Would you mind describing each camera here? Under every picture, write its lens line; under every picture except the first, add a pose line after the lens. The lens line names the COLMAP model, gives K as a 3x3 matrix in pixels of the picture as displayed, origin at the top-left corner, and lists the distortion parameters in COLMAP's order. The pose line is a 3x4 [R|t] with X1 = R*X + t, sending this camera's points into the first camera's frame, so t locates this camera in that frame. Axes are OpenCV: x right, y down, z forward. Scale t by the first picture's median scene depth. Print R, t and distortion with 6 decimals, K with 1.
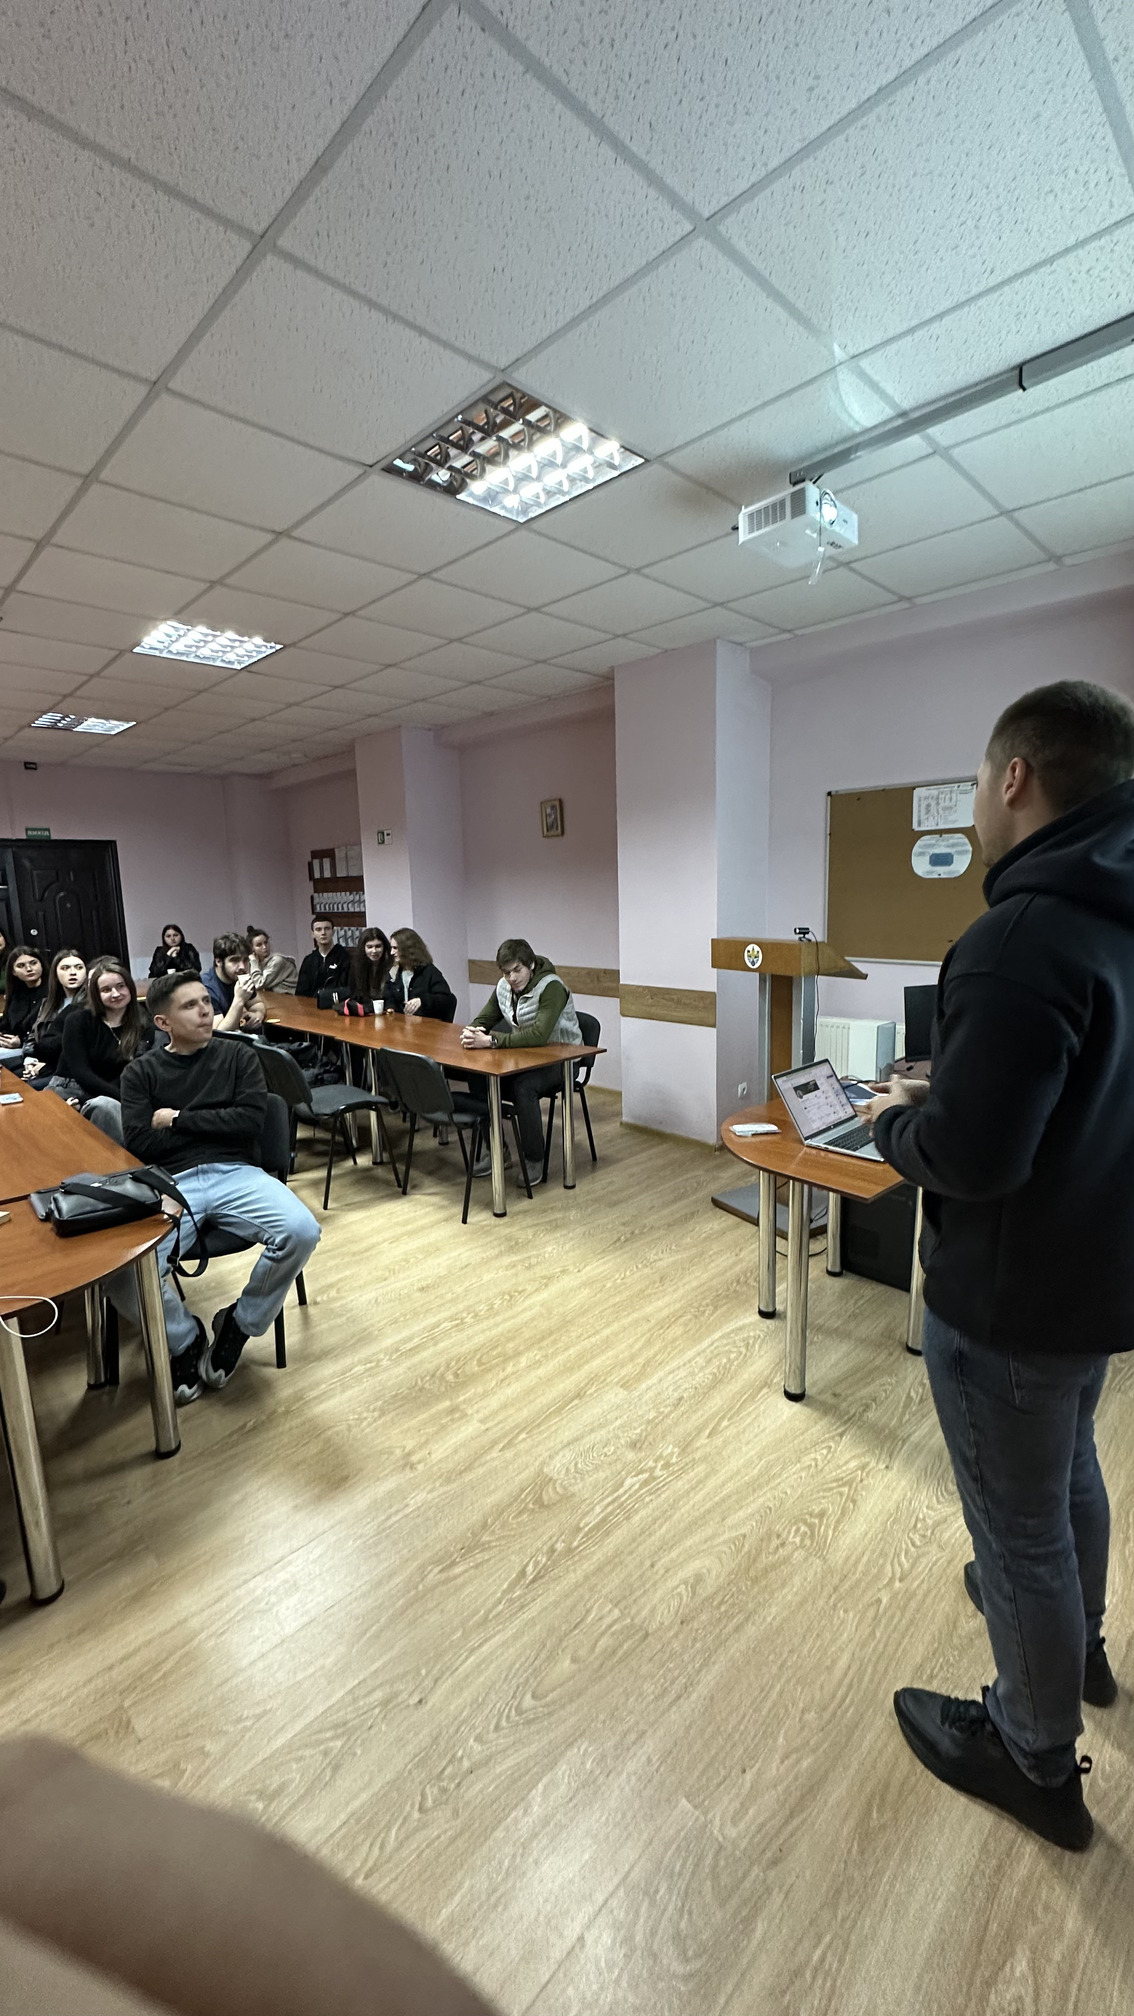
lens RADIAL K [[811.4, 0, 567.0], [0, 811.4, 1008.0], [0, 0, 1]] dist [0.008708, -0.000175]
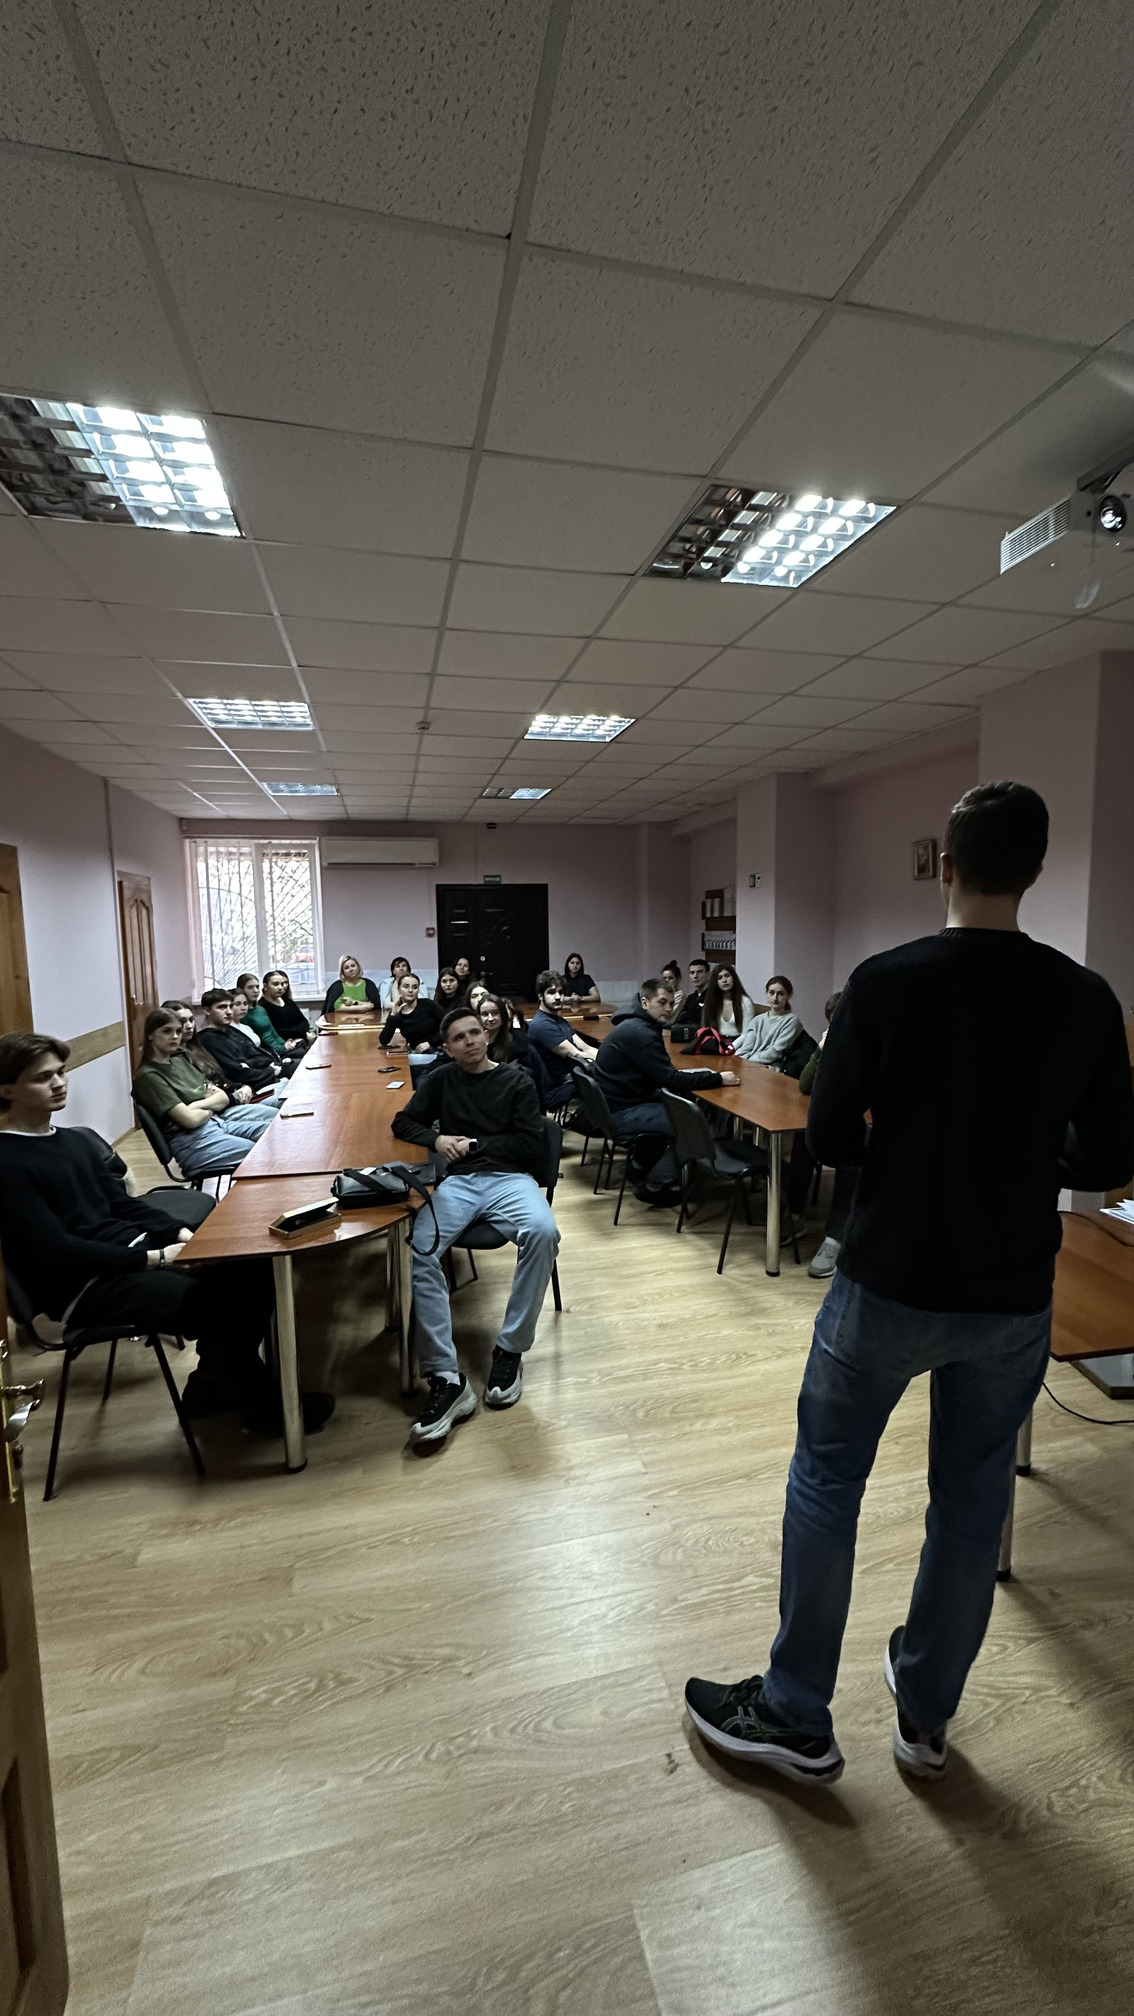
lens RADIAL K [[811.4, 0, 567.0], [0, 811.4, 1008.0], [0, 0, 1]] dist [0.008708, -0.000175]
pose [[0.852468, 0.071145, -0.517916, 0.283357], [-0.088570, 0.996030, -0.008960, -0.050081], [0.515223, 0.053510, 0.855384, 0.026281]]
